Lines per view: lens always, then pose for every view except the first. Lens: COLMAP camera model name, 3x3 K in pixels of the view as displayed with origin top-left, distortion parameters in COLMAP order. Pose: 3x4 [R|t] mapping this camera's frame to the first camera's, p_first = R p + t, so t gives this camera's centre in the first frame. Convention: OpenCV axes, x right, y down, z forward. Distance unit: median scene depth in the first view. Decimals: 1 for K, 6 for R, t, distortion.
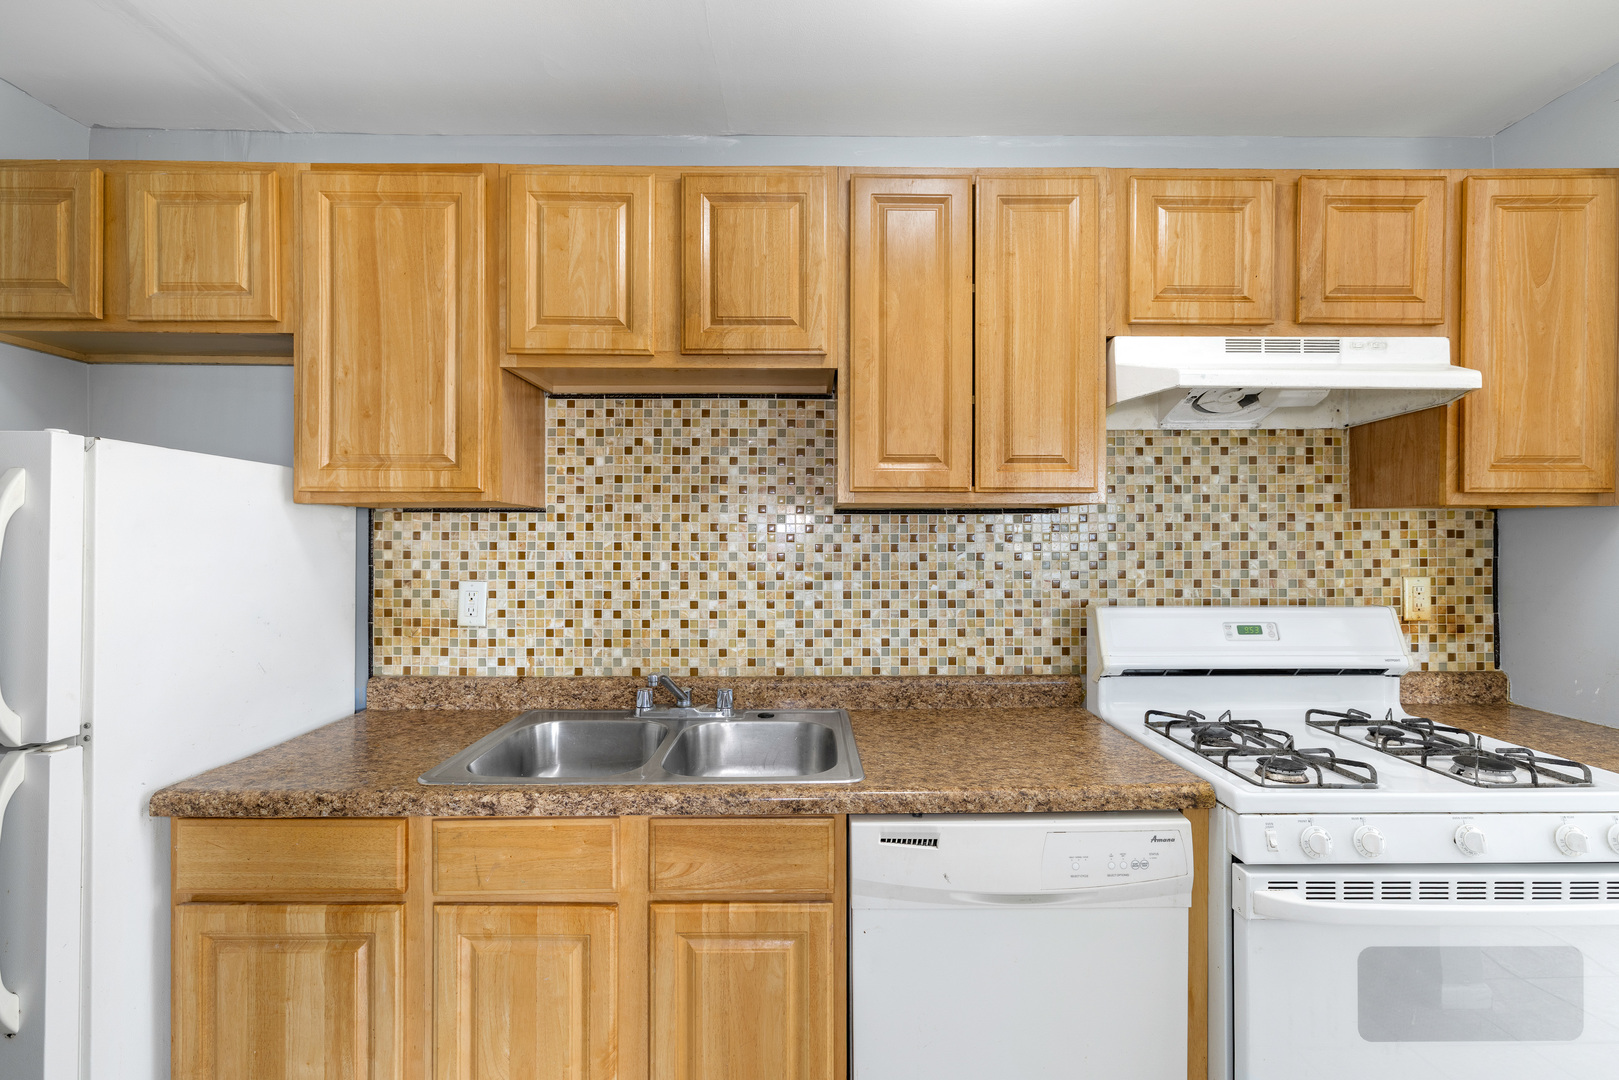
lens RADIAL K [[702.6, 0, 807.3], [0, 702.6, 538.1], [0, 0, 1]] dist [-0.000737, 0.000892]
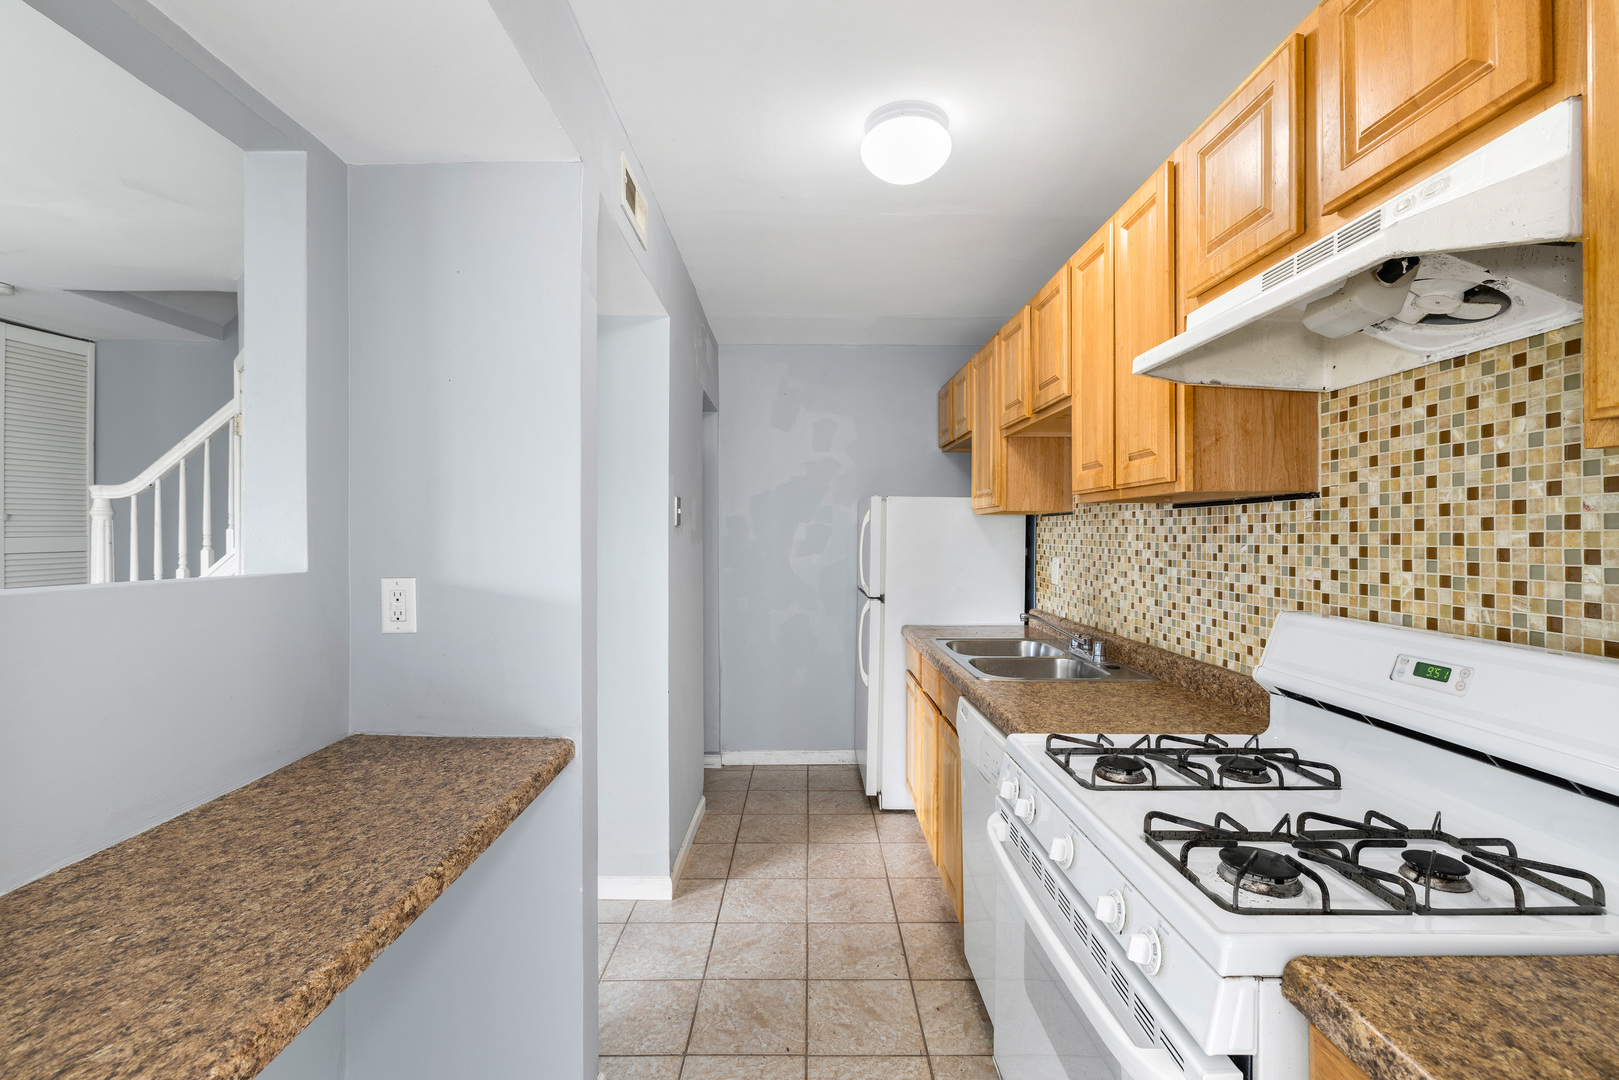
lens RADIAL K [[702.6, 0, 820.1], [0, 702.6, 531.8], [0, 0, 1]] dist [-0.000737, 0.000892]
pose [[0.018940, -0.003524, -0.999814, 1.160169], [-0.004540, 0.999983, -0.003610, 0.009685], [0.999810, 0.004607, 0.018924, 0.410165]]
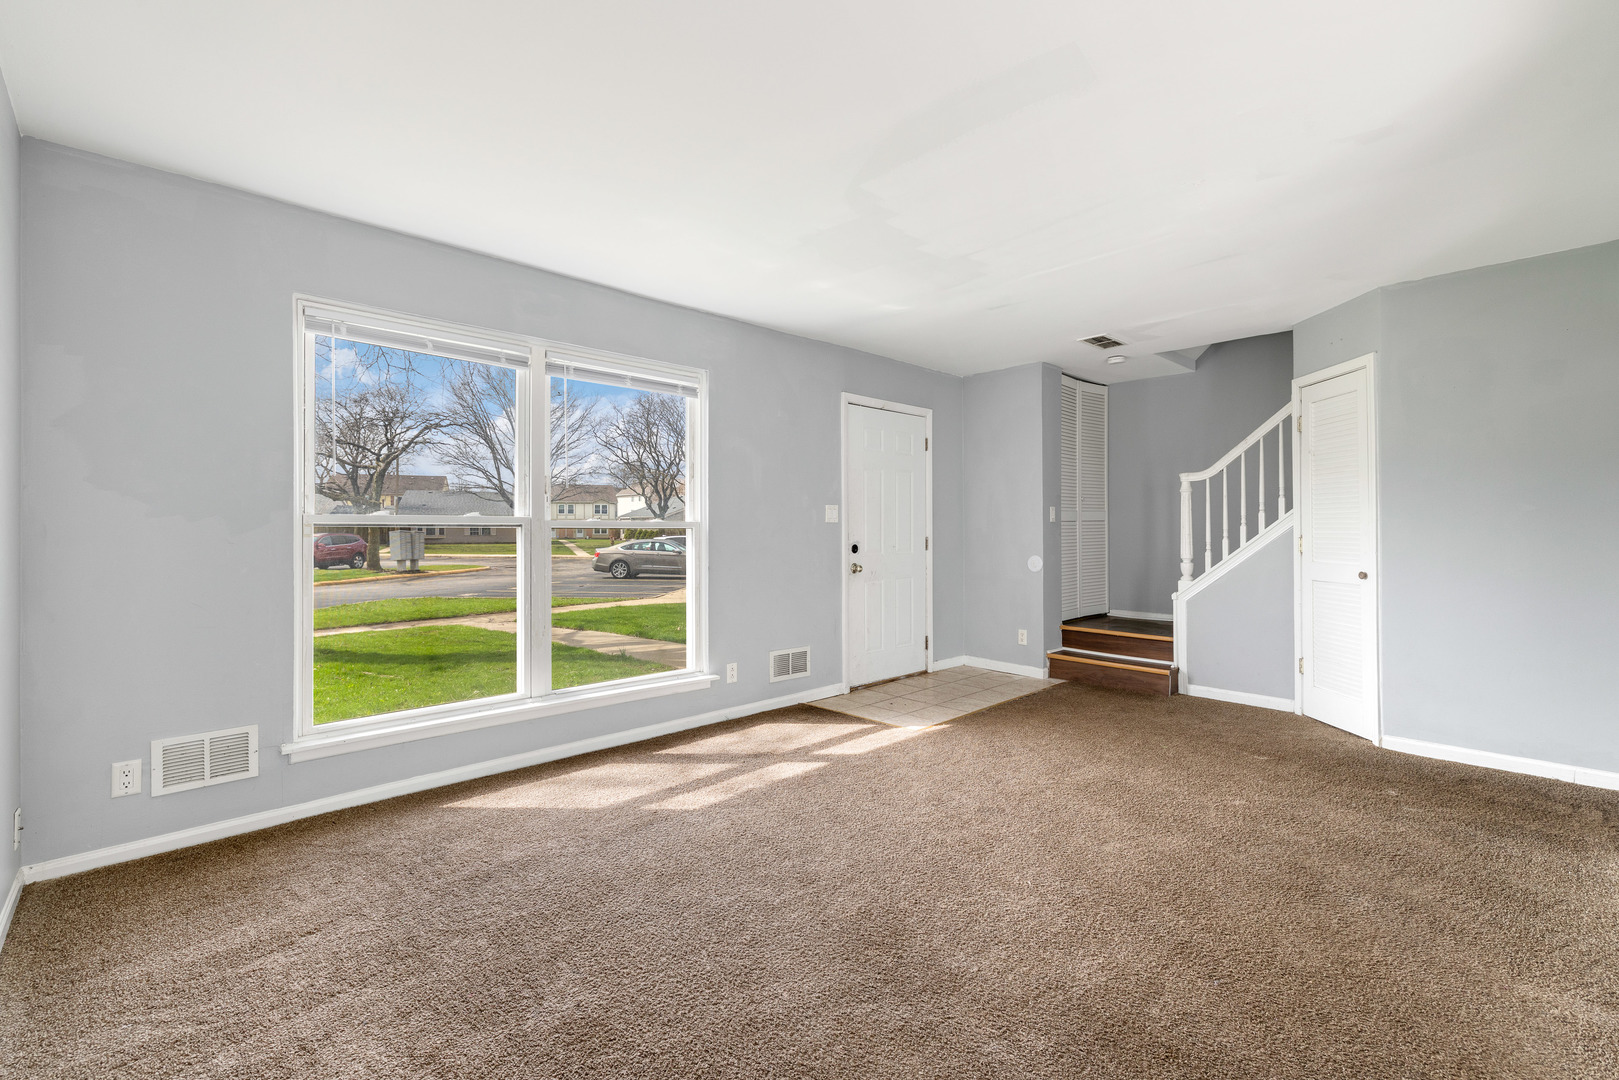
lens RADIAL K [[702.6, 0, 814.3], [0, 702.6, 531.0], [0, 0, 1]] dist [-0.000737, 0.000892]
pose [[-0.722477, 0.001166, -0.691394, 2.281389], [-0.001707, 0.999993, 0.003470, 0.108968], [0.691393, 0.003687, -0.722469, -0.308572]]
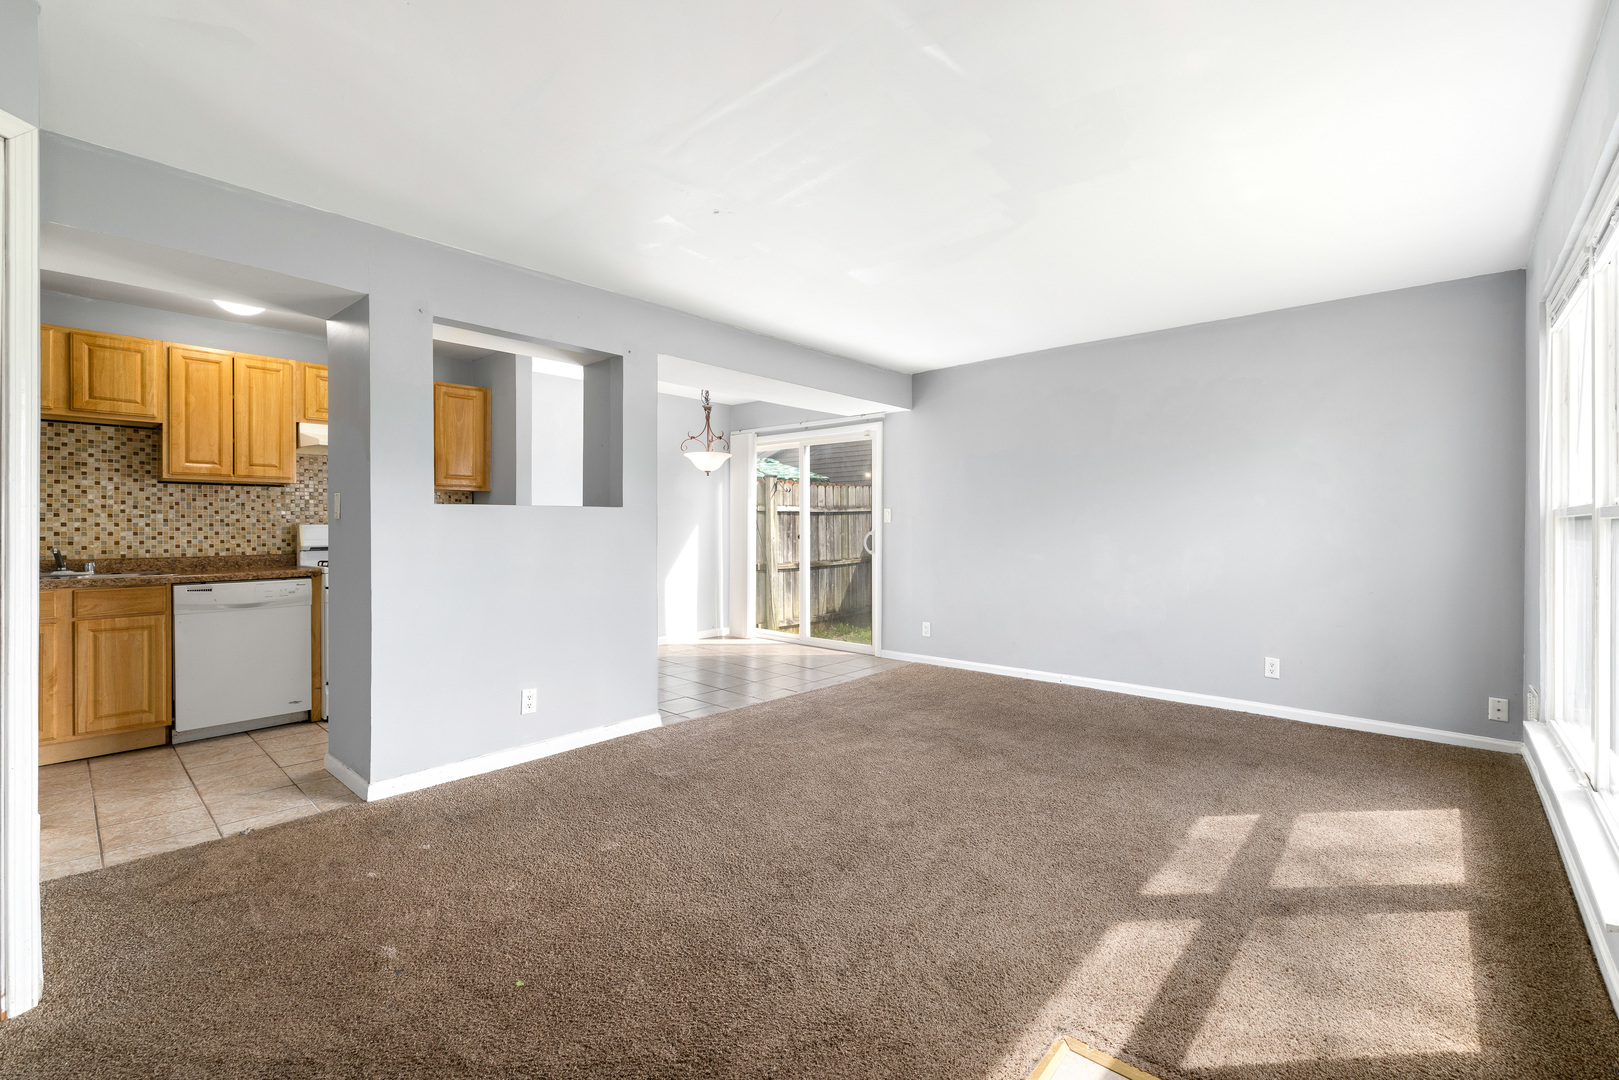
lens RADIAL K [[702.6, 0, 811.8], [0, 702.6, 530.9], [0, 0, 1]] dist [-0.000737, 0.000892]
pose [[0.670456, -0.003555, 0.741941, -0.217496], [0.003410, 0.999993, 0.001711, 0.116644], [-0.741942, 0.001383, 0.670463, -1.957372]]
